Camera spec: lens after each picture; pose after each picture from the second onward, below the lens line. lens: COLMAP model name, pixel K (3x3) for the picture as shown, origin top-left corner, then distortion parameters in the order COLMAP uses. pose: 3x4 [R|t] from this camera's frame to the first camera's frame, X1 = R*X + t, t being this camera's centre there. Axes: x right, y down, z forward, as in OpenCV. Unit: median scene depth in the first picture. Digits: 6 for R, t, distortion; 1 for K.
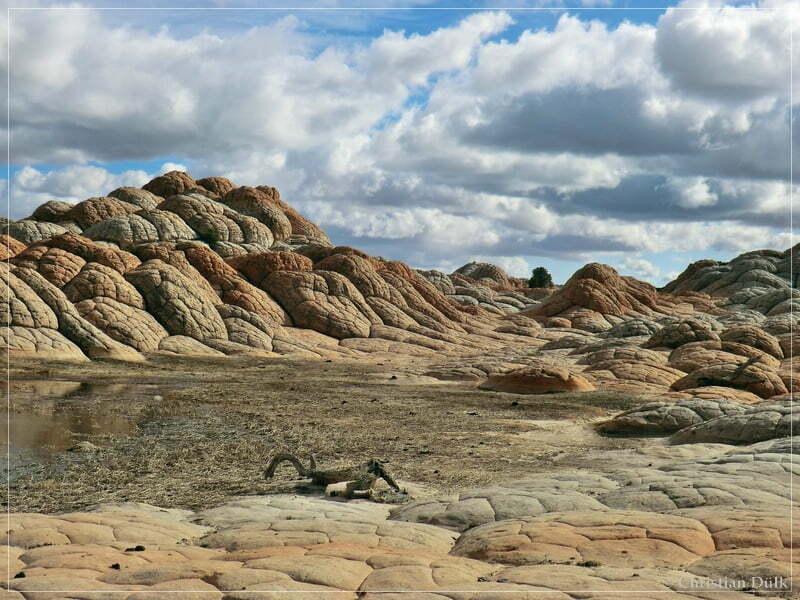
lens RADIAL K [[1368.0, 0, 398.9], [0, 1368.0, 300.0], [0, 0, 1]] dist [0.014529, 0.000000]
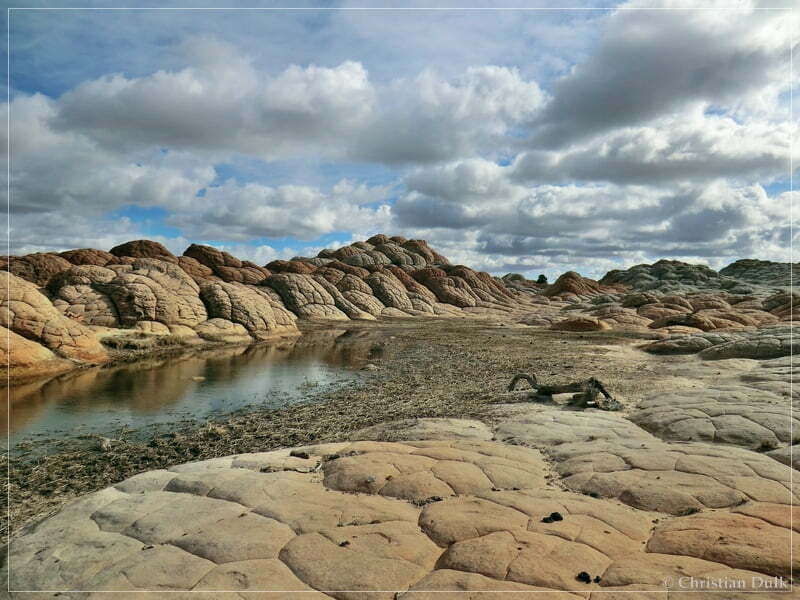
lens RADIAL K [[560.4, 0, 402.0], [0, 560.4, 300.8], [0, 0, 1]] dist [-0.003501, 0.001610]
pose [[0.994658, -0.025594, -0.100004, -0.055712], [0.026492, 0.999620, 0.007666, 0.009896], [0.099770, -0.010274, 0.994958, 0.147418]]
